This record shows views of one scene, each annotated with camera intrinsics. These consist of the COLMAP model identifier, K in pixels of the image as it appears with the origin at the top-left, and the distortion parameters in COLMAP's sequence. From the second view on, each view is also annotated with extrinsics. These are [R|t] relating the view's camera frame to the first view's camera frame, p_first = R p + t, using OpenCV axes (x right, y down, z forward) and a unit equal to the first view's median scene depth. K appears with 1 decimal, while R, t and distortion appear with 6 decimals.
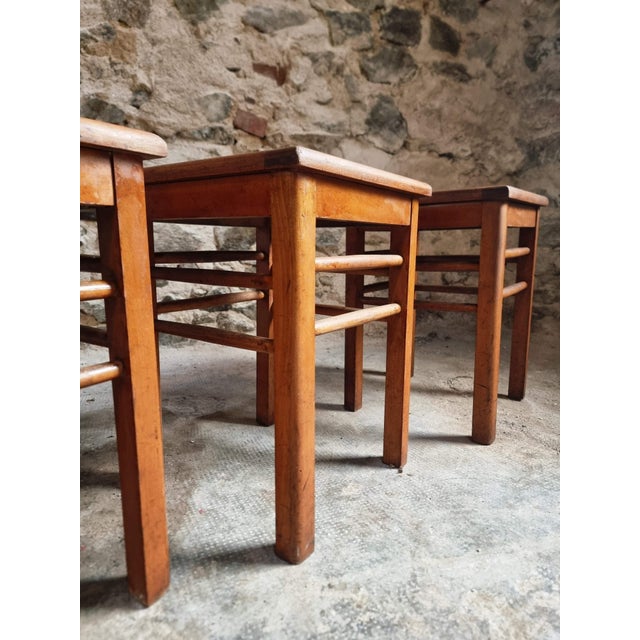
lens RADIAL K [[444.3, 0, 310.1], [0, 444.3, 323.9], [0, 0, 1]] dist [0.057776, -0.063840]
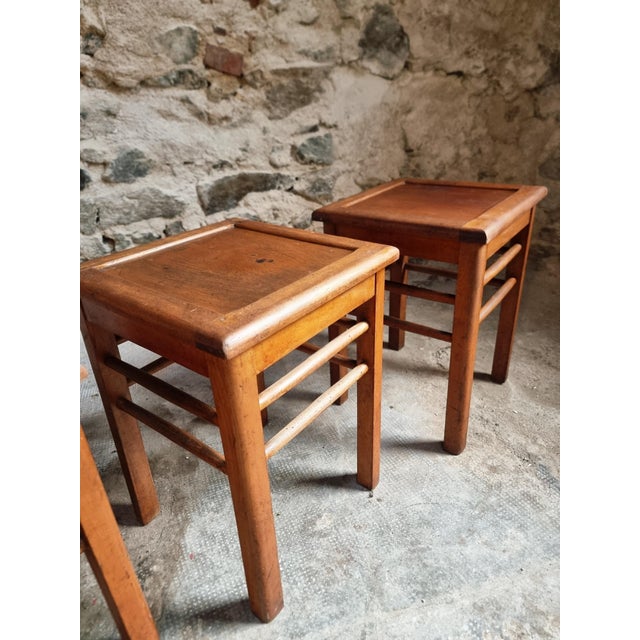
lens RADIAL K [[444.3, 0, 318.8], [0, 444.3, 319.1], [0, 0, 1]] dist [0.057776, -0.063840]
pose [[0.998925, -0.031851, -0.033677, 0.064463], [0.040299, 0.955756, 0.291388, -0.219994], [0.022906, -0.292432, 0.956012, 0.031948]]
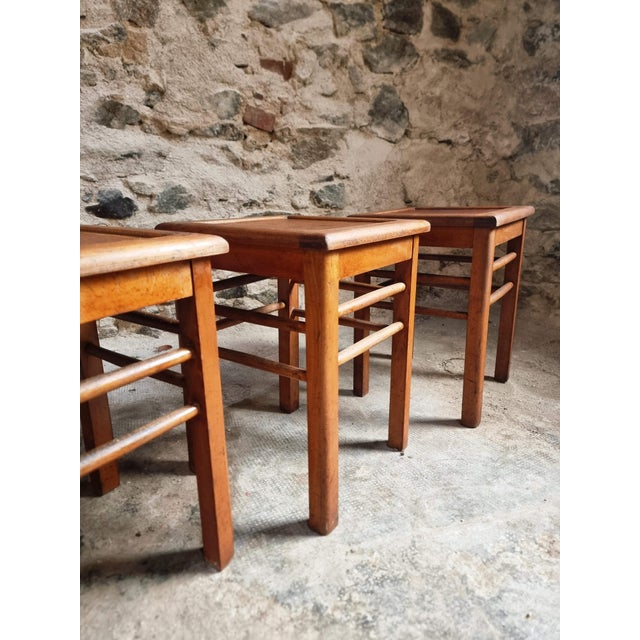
lens RADIAL K [[444.3, 0, 317.3], [0, 444.3, 324.3], [0, 0, 1]] dist [0.057776, -0.063840]
pose [[0.999685, -0.017756, 0.017757, -0.025239], [0.015672, 0.993658, 0.111346, -0.087805], [-0.019622, -0.111033, 0.993623, -0.094018]]
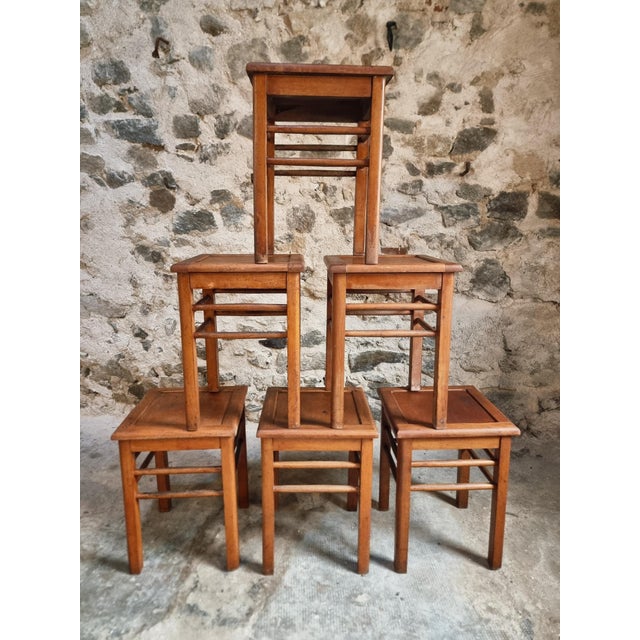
lens RADIAL K [[444.3, 0, 311.4], [0, 444.3, 315.2], [0, 0, 1]] dist [0.057776, -0.063840]
pose [[0.900868, 0.088766, -0.424920, 0.286977], [-0.068572, 0.995679, 0.062619, -0.438605], [0.428642, -0.027274, 0.903063, -0.362740]]
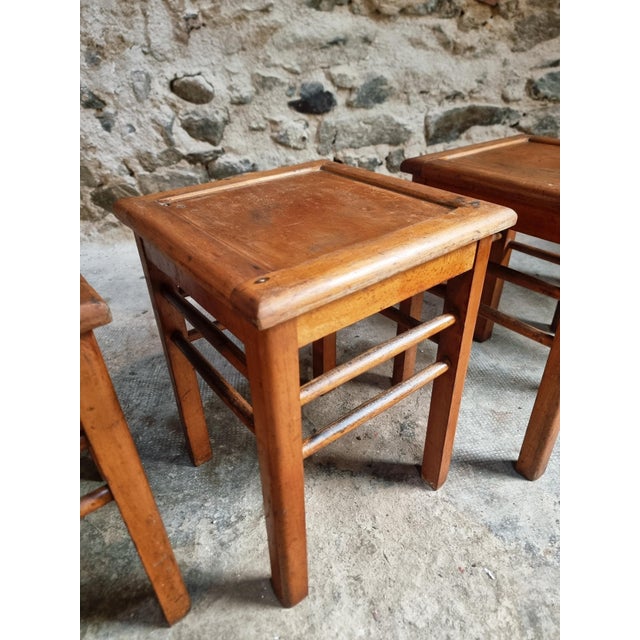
lens RADIAL K [[444.3, 0, 312.3], [0, 444.3, 318.3], [0, 0, 1]] dist [0.057776, -0.063840]
pose [[0.958094, 0.129429, -0.255547, -0.148403], [-0.026589, 0.928434, 0.370544, -0.167907], [0.285217, -0.348221, 0.892969, -0.108663]]
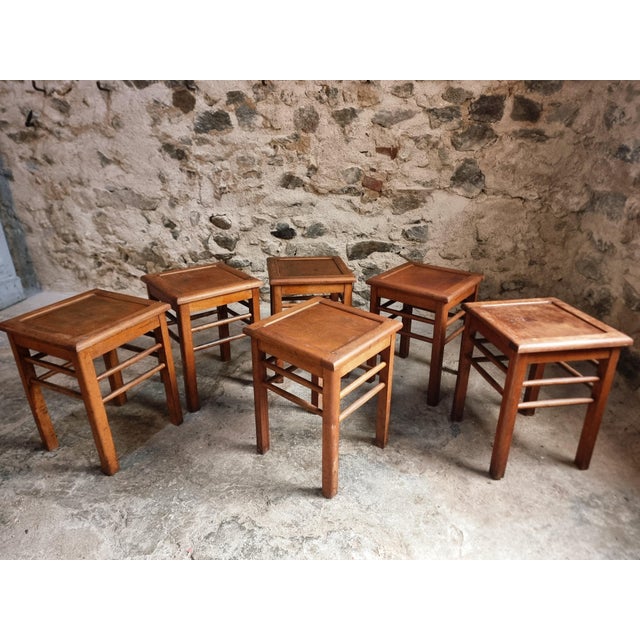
lens RADIAL K [[444.3, 0, 327.9], [0, 444.3, 320.5], [0, 0, 1]] dist [0.057776, -0.063840]
pose [[0.891050, 0.179959, -0.416706, 0.499267], [-0.085465, 0.968145, 0.235353, -0.339038], [0.445786, -0.174098, 0.878046, -0.596421]]
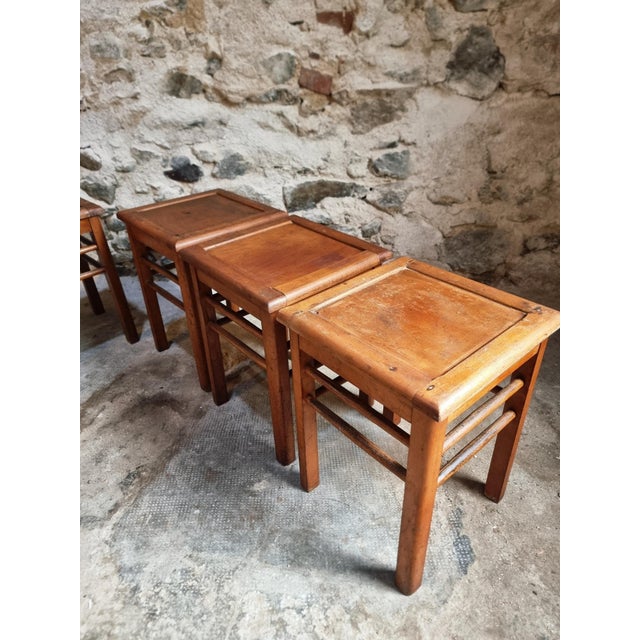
lens RADIAL K [[444.3, 0, 315.4], [0, 444.3, 322.9], [0, 0, 1]] dist [0.057776, -0.063840]
pose [[0.904492, 0.199739, -0.376826, 0.346111], [-0.041582, 0.920644, 0.388183, -0.348785], [0.424458, -0.335439, 0.841021, 0.003769]]
